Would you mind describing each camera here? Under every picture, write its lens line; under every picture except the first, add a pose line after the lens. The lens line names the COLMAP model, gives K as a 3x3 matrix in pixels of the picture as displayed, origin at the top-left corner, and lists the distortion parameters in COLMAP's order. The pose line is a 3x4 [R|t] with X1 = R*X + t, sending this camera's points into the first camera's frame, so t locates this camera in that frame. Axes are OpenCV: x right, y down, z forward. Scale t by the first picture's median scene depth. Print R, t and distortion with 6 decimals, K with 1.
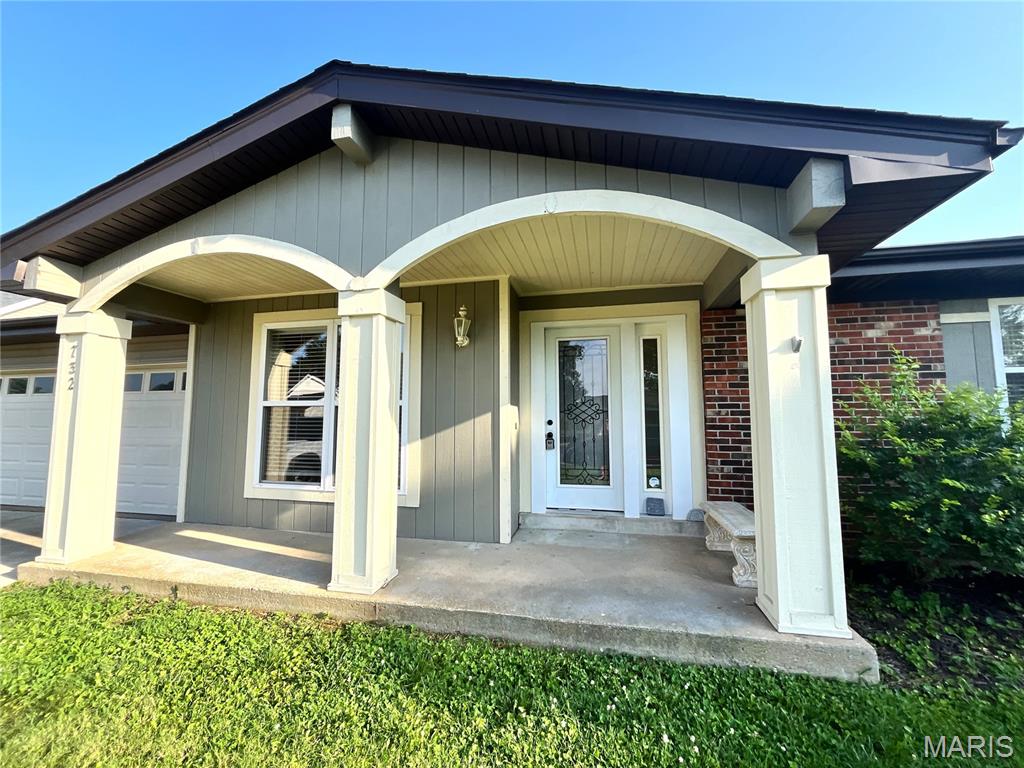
lens RADIAL K [[414.5, 0, 509.6], [0, 414.5, 383.6], [0, 0, 1]] dist [0.001570, 0.000446]
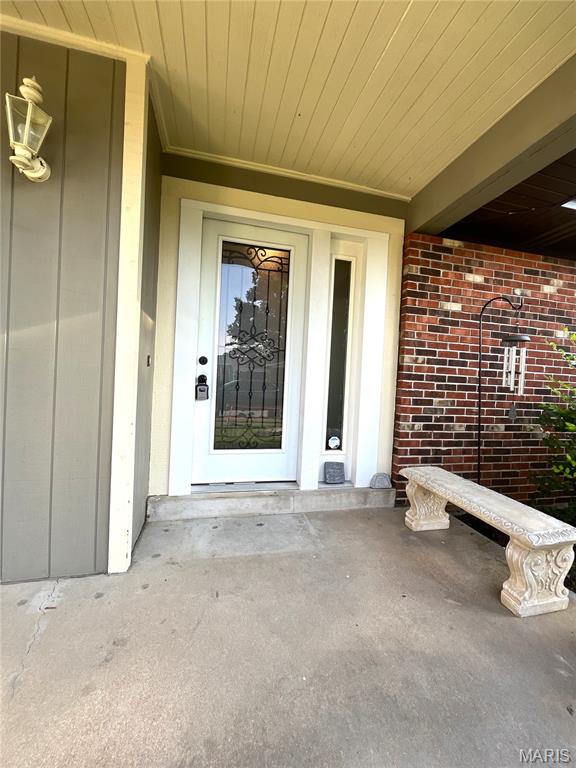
lens RADIAL K [[310.9, 0, 286.9], [0, 310.9, 381.0], [0, 0, 1]] dist [0.001570, 0.000446]
pose [[0.897268, 0.039153, 0.439748, -0.001981], [-0.085655, 0.992572, 0.086398, 0.079836], [-0.433098, -0.115189, 0.893956, 0.541923]]
